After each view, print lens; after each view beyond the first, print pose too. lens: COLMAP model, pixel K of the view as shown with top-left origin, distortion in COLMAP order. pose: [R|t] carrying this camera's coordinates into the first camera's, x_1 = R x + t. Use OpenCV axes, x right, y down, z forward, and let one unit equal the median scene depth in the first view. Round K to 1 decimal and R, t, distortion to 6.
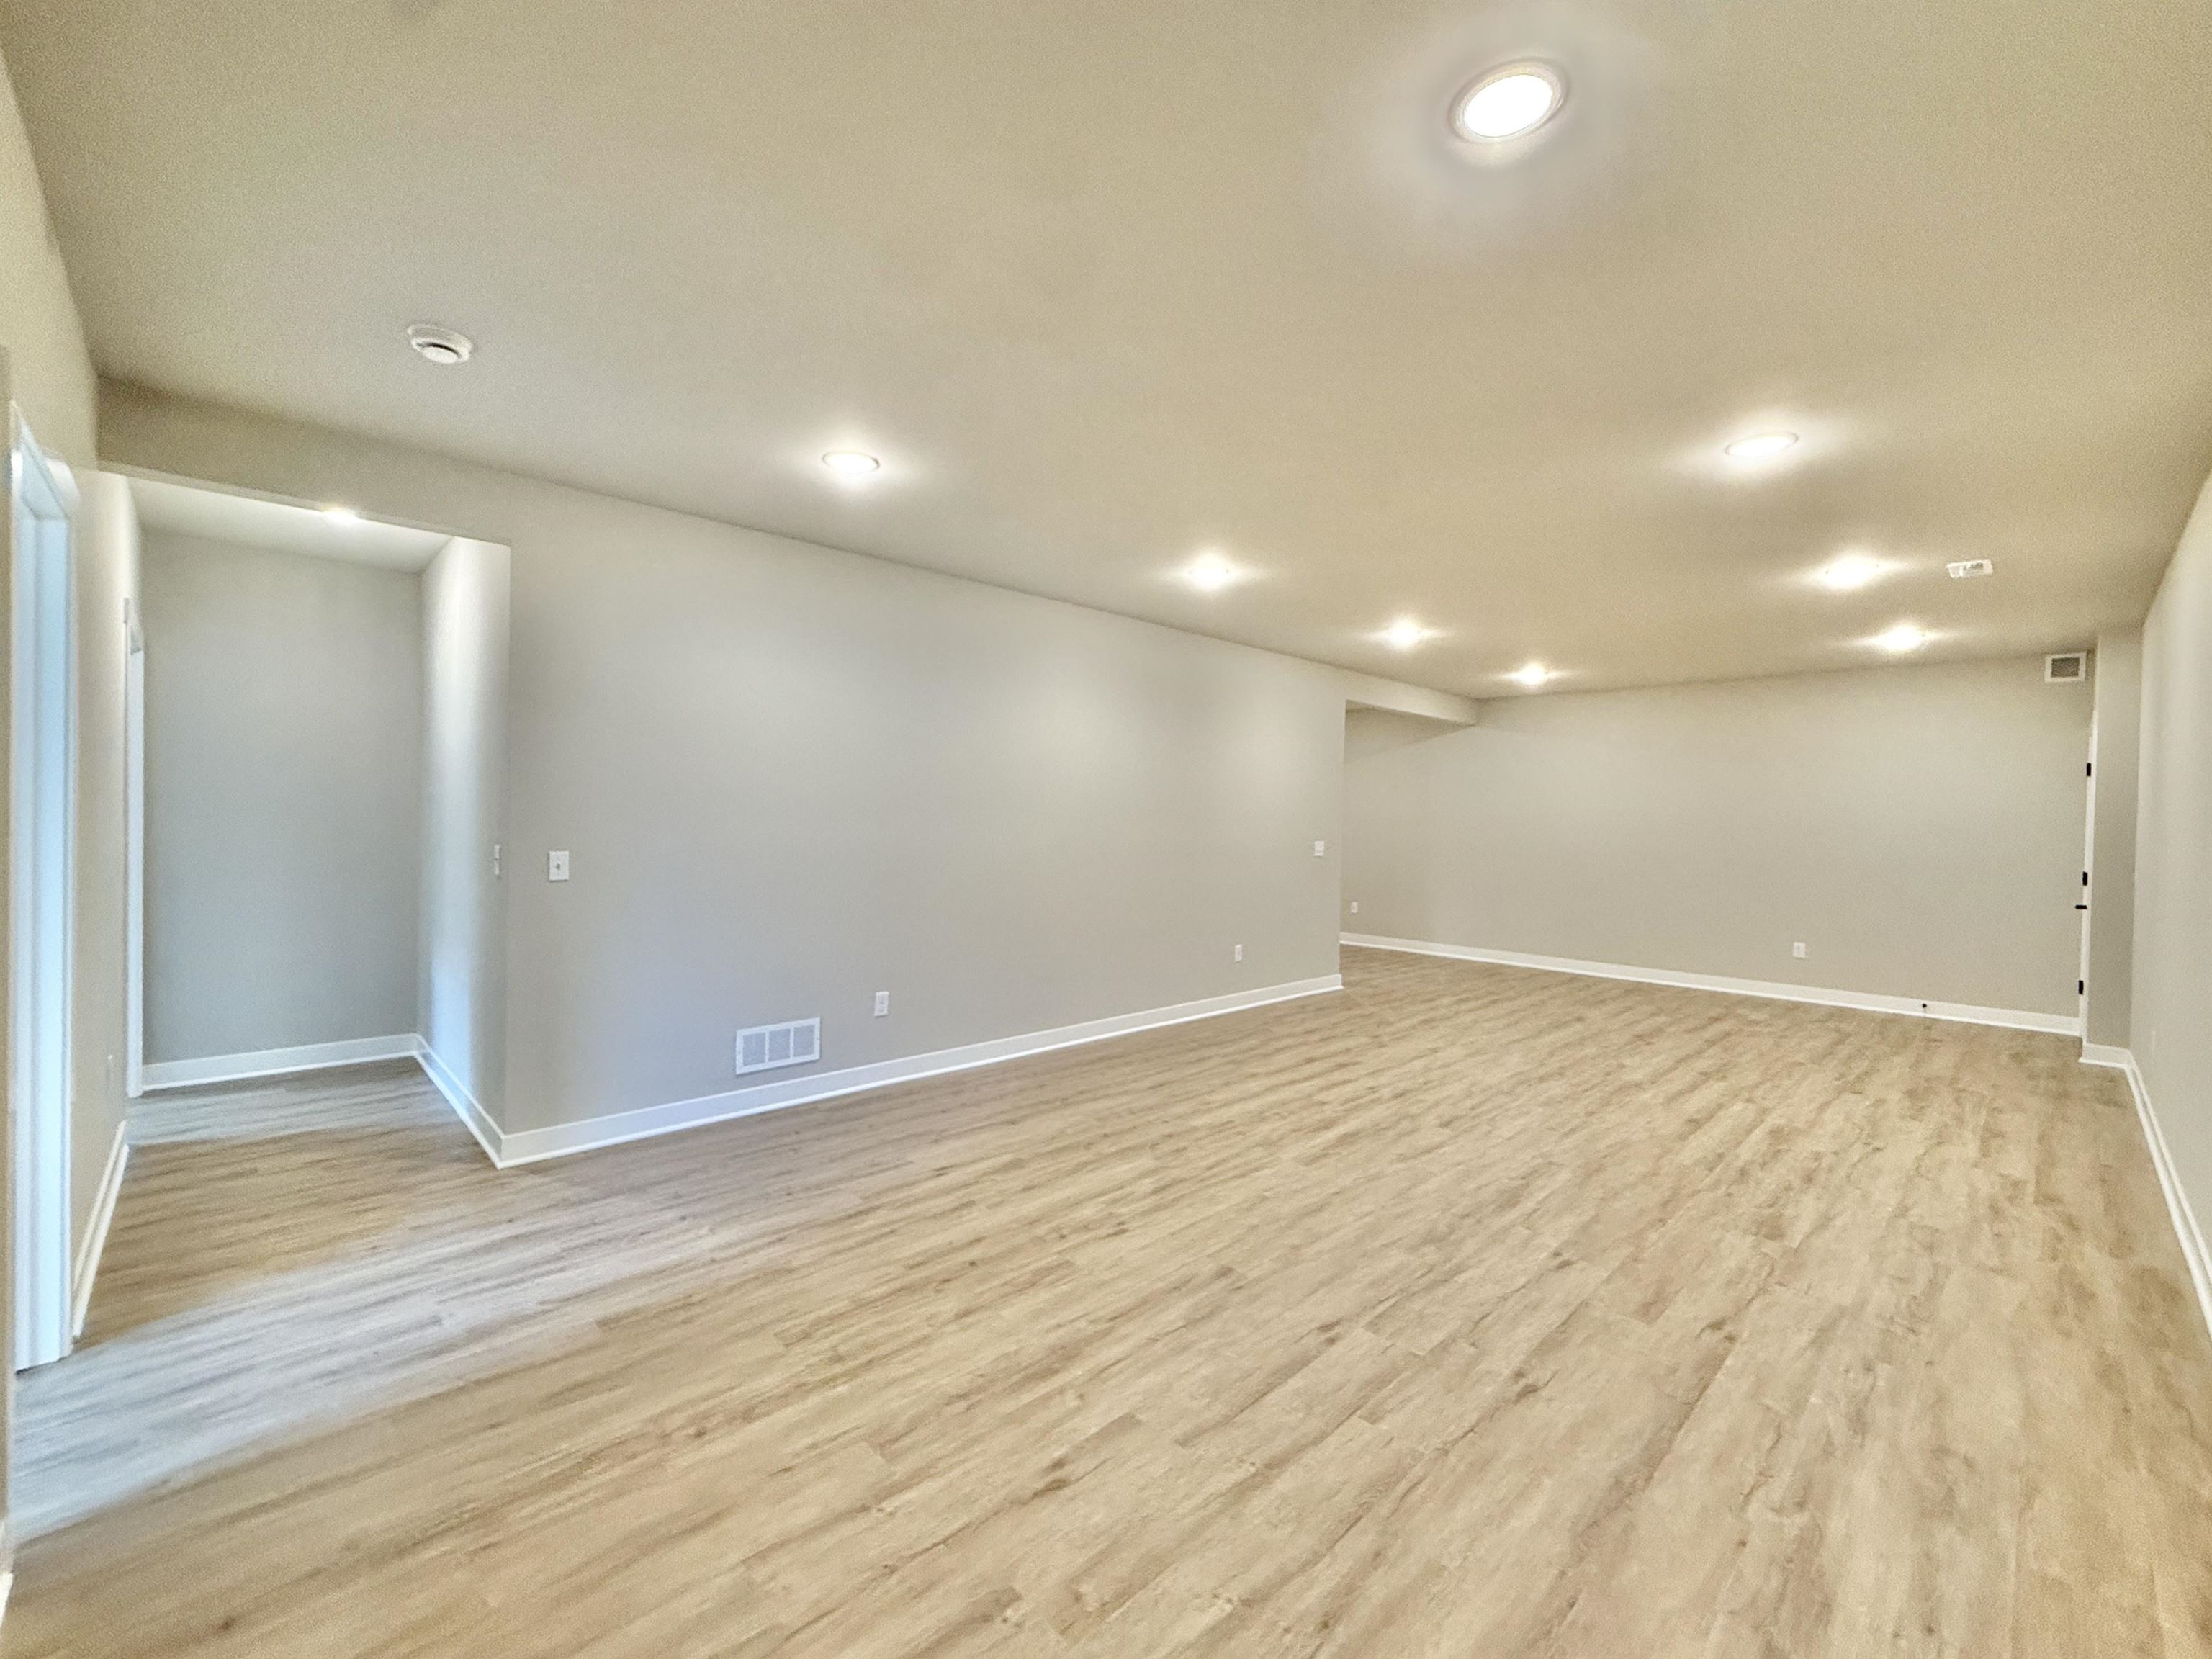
lens RADIAL K [[917.0, 0, 1106.0], [0, 917.0, 829.5], [0, 0, 1]] dist [0.001421, -0.000265]
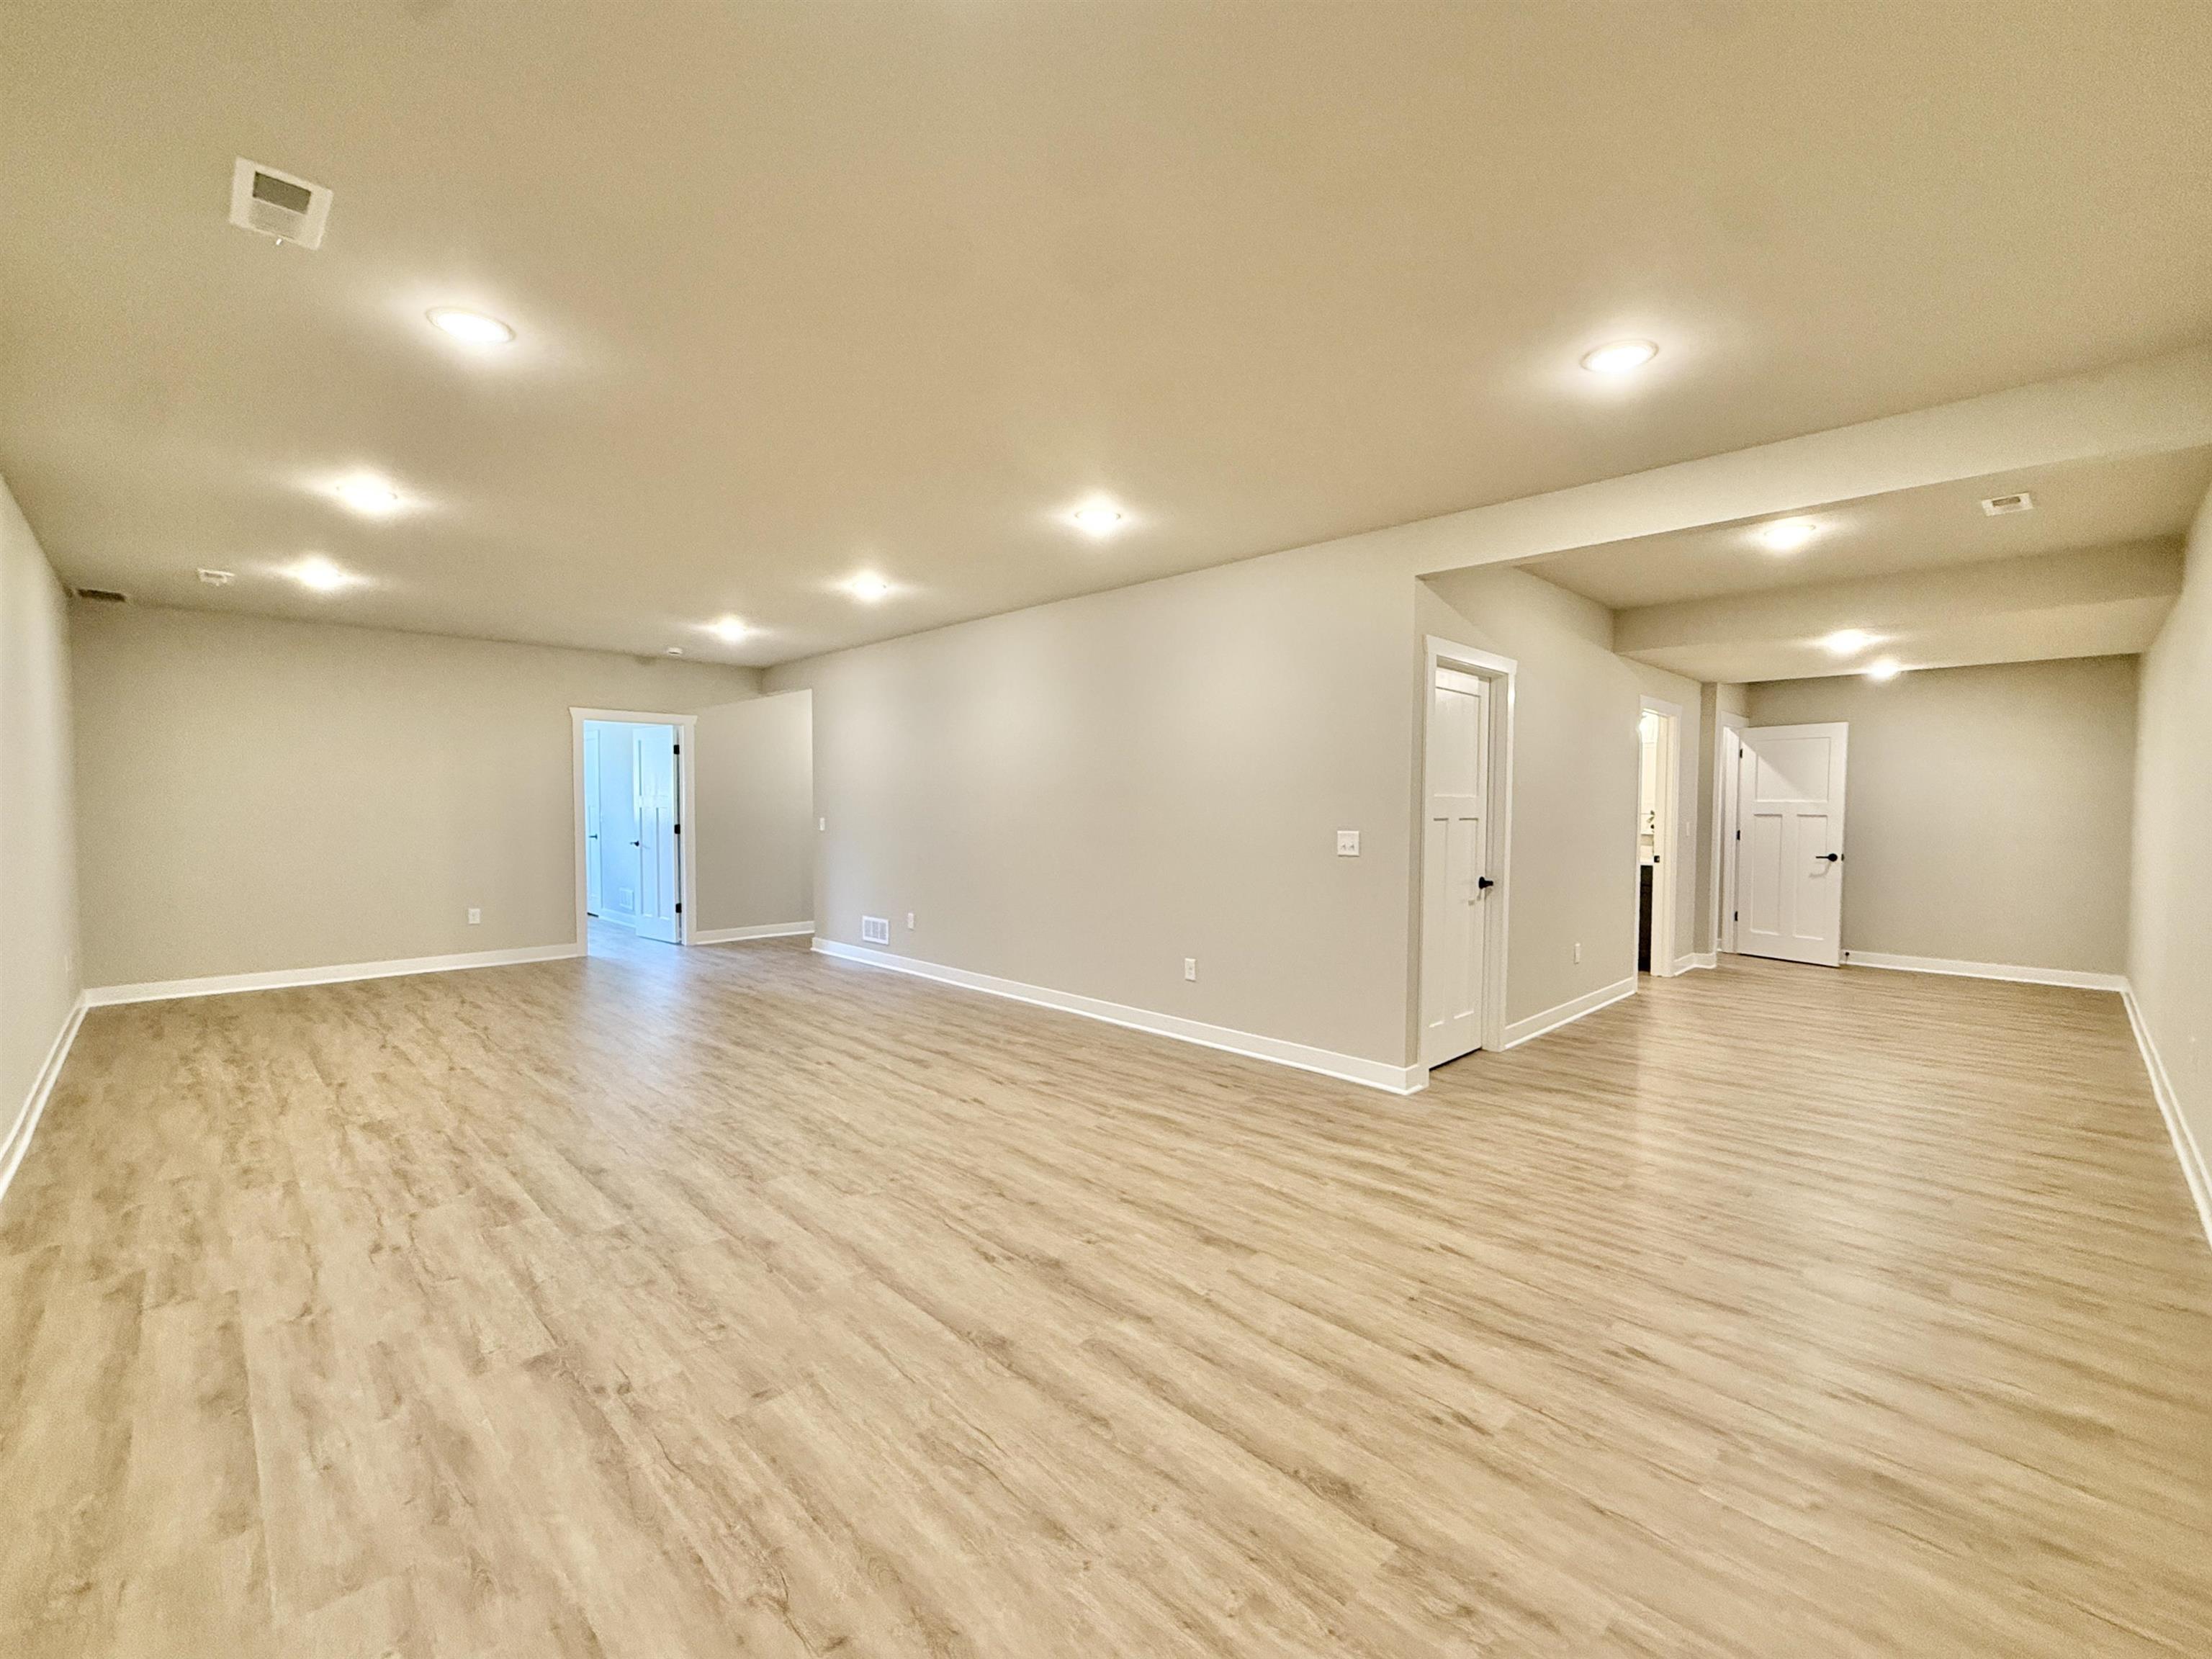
lens RADIAL K [[919.2, 0, 1099.3], [0, 919.2, 850.5], [0, 0, 1]] dist [0.001132, 0.000306]
pose [[0.012919, 0.031903, -0.999407, 1.540532], [-0.015797, 0.999373, 0.031698, 0.022647], [0.999792, 0.015378, 0.013415, 1.542156]]
